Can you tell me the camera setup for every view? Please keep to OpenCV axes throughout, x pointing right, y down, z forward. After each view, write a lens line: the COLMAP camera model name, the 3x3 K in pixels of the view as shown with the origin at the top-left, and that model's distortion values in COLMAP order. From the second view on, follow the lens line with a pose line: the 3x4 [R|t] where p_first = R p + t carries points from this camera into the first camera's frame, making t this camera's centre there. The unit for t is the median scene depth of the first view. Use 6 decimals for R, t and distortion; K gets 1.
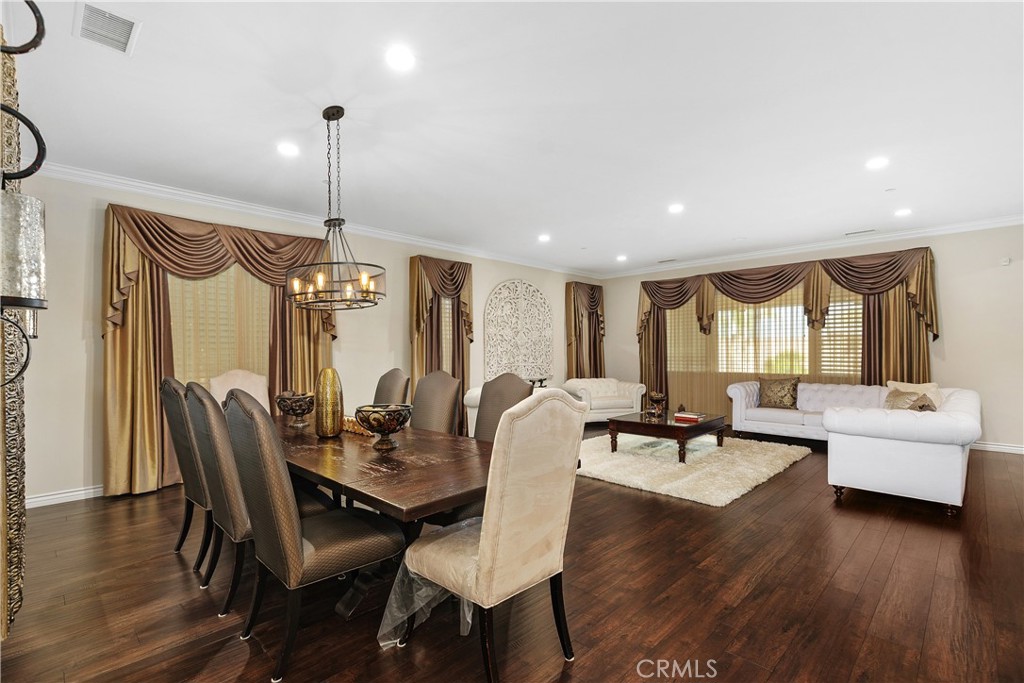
lens RADIAL K [[469.2, 0, 514.4], [0, 469.2, 346.0], [0, 0, 1]] dist [0.016613, -0.000015]
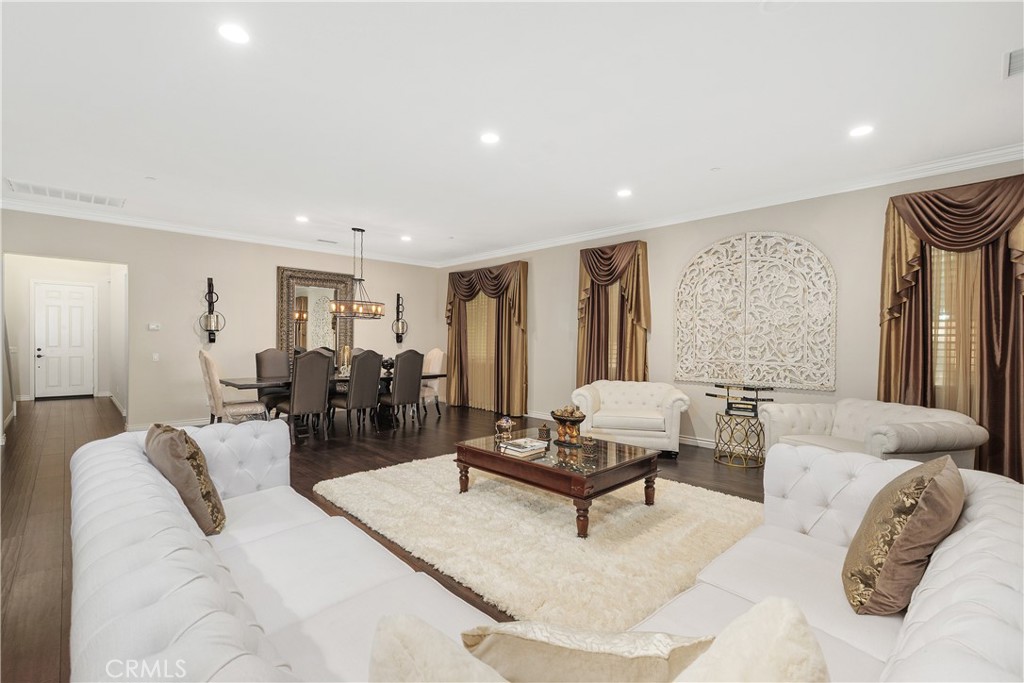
lens RADIAL K [[469.2, 0, 514.4], [0, 469.2, 346.0], [0, 0, 1]] dist [0.016613, -0.000015]
pose [[-0.037637, 0.011362, -0.999227, 0.830226], [0.007871, 0.999908, 0.011073, 0.008471], [0.999260, -0.007448, -0.037723, 0.843825]]
